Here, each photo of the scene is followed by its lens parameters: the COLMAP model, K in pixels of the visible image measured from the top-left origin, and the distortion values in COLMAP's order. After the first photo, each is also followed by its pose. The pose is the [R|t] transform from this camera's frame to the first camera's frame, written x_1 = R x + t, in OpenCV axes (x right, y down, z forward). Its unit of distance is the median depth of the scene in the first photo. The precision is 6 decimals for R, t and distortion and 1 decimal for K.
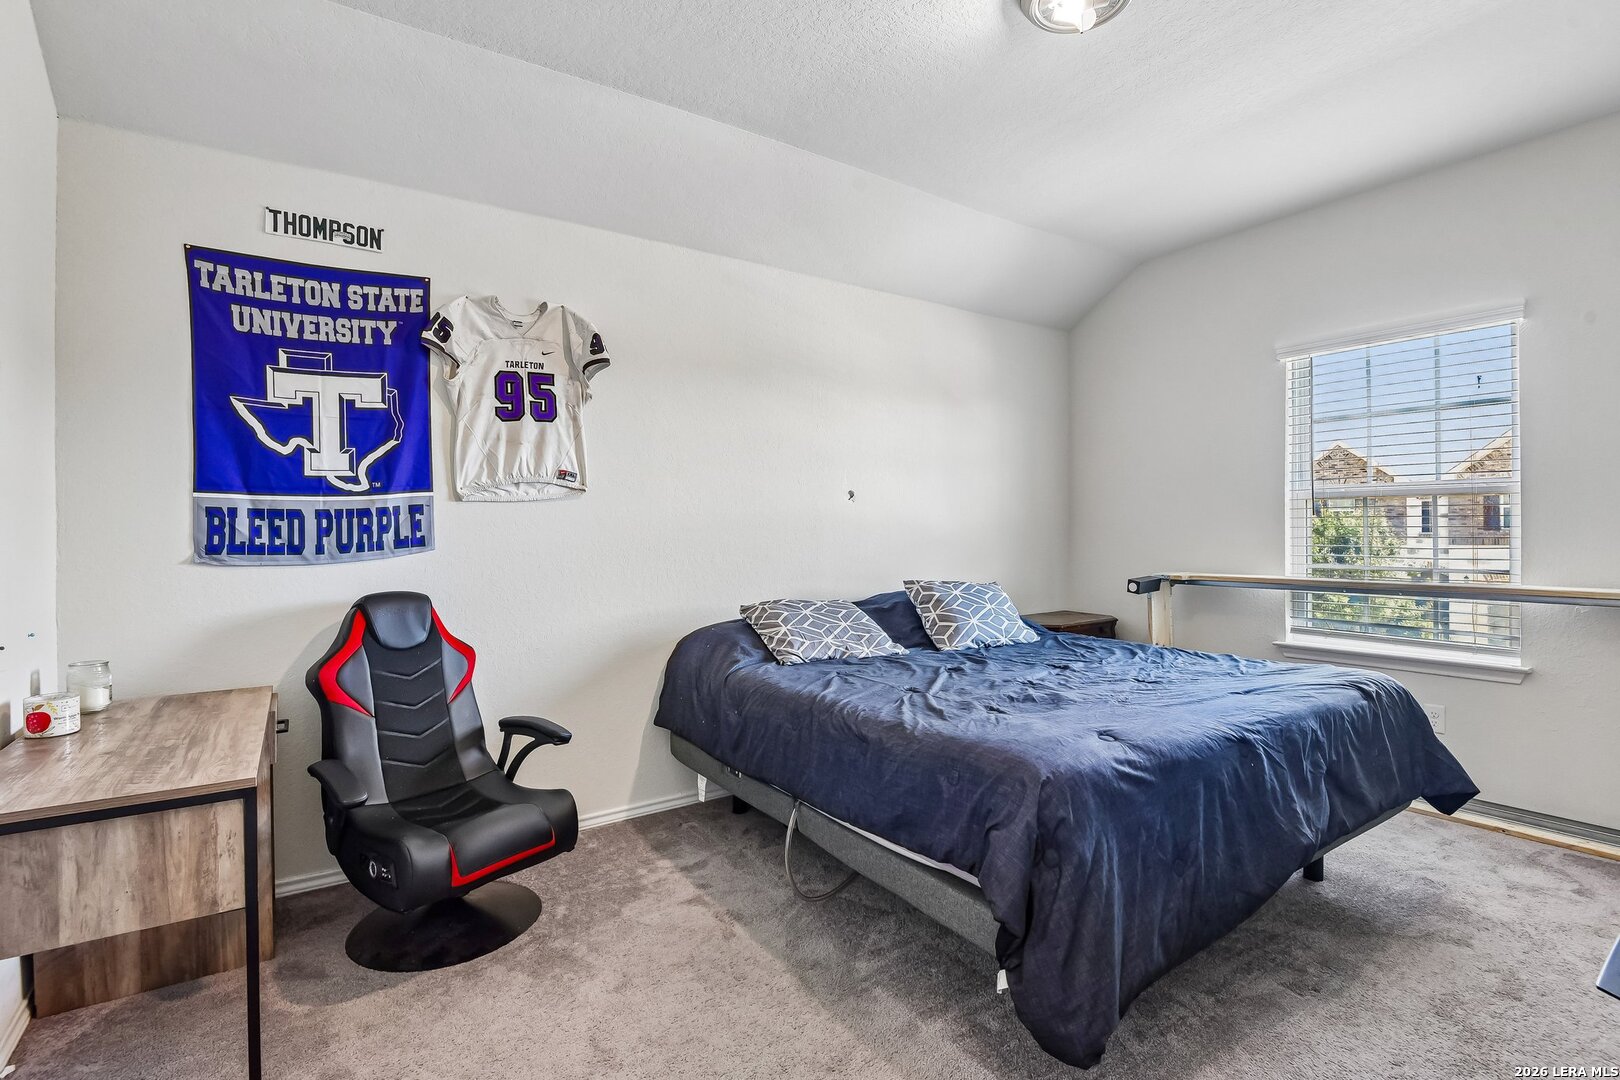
lens RADIAL K [[748.0, 0, 817.8], [0, 748.0, 538.8], [0, 0, 1]] dist [-0.004041, -0.009142]
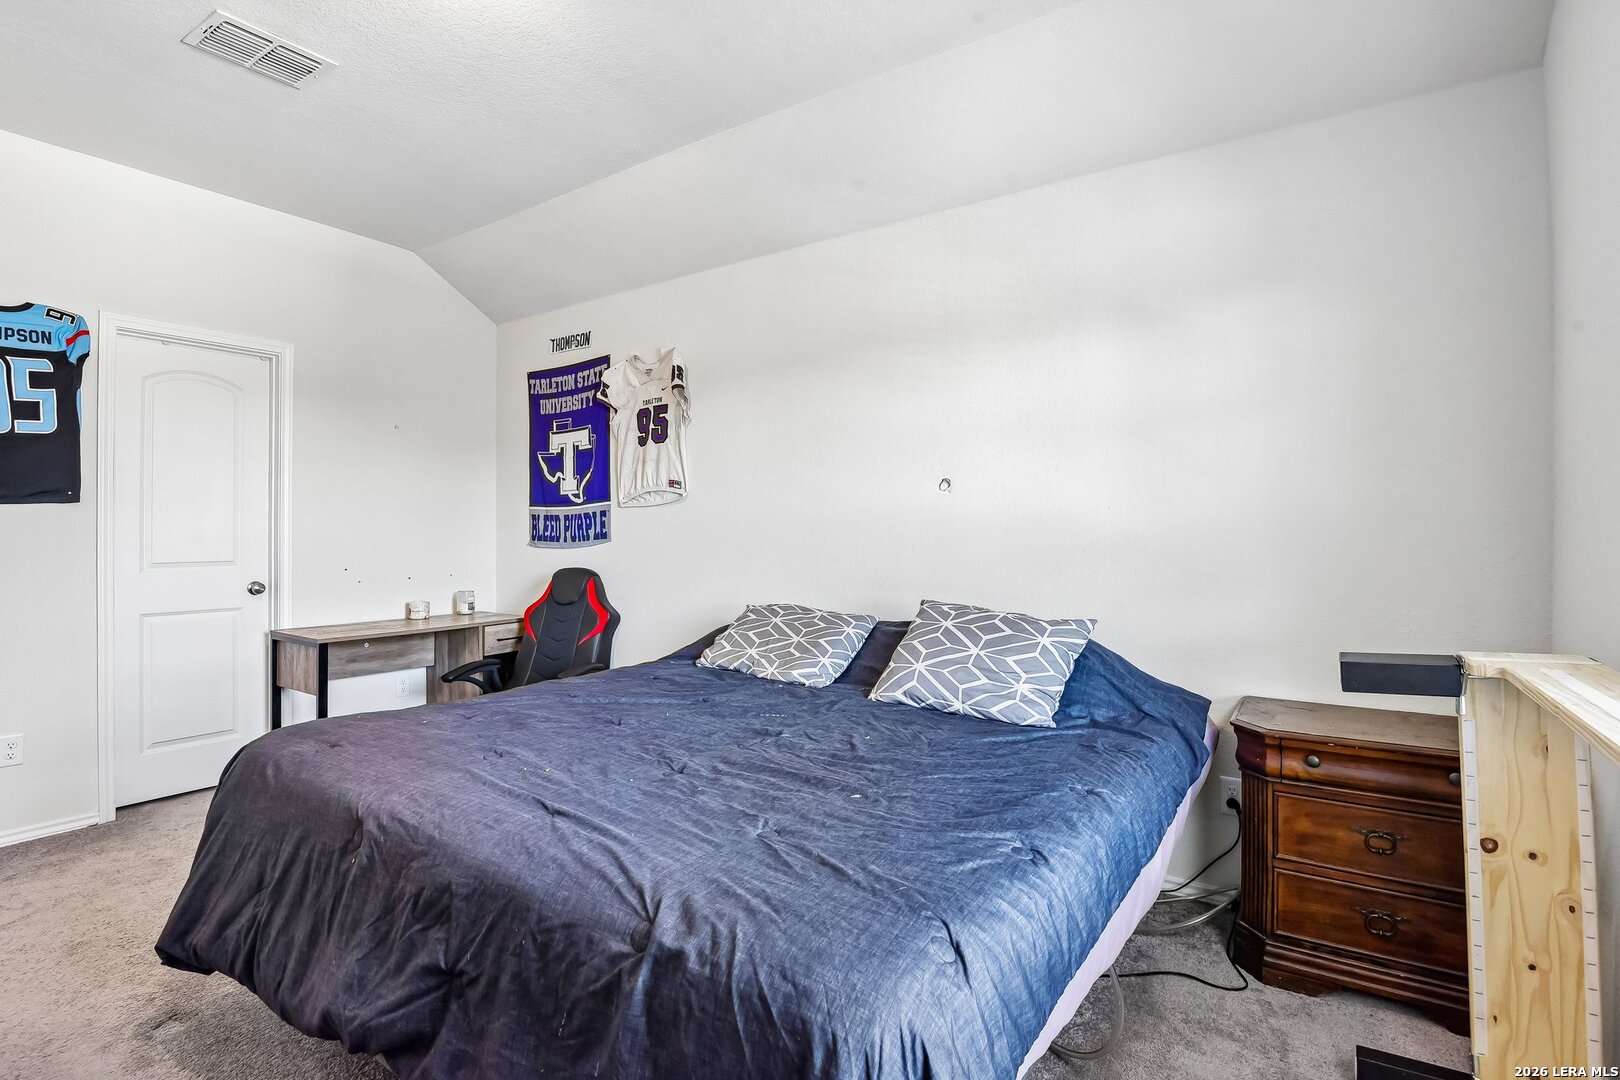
lens RADIAL K [[779.9, 0, 807.3], [0, 779.9, 523.1], [0, 0, 1]] dist [-0.001902, -0.000094]
pose [[0.362867, -0.000236, -0.931841, 1.083603], [-0.012571, 0.999908, -0.005148, -0.018629], [0.931756, 0.013582, 0.362830, 0.848334]]
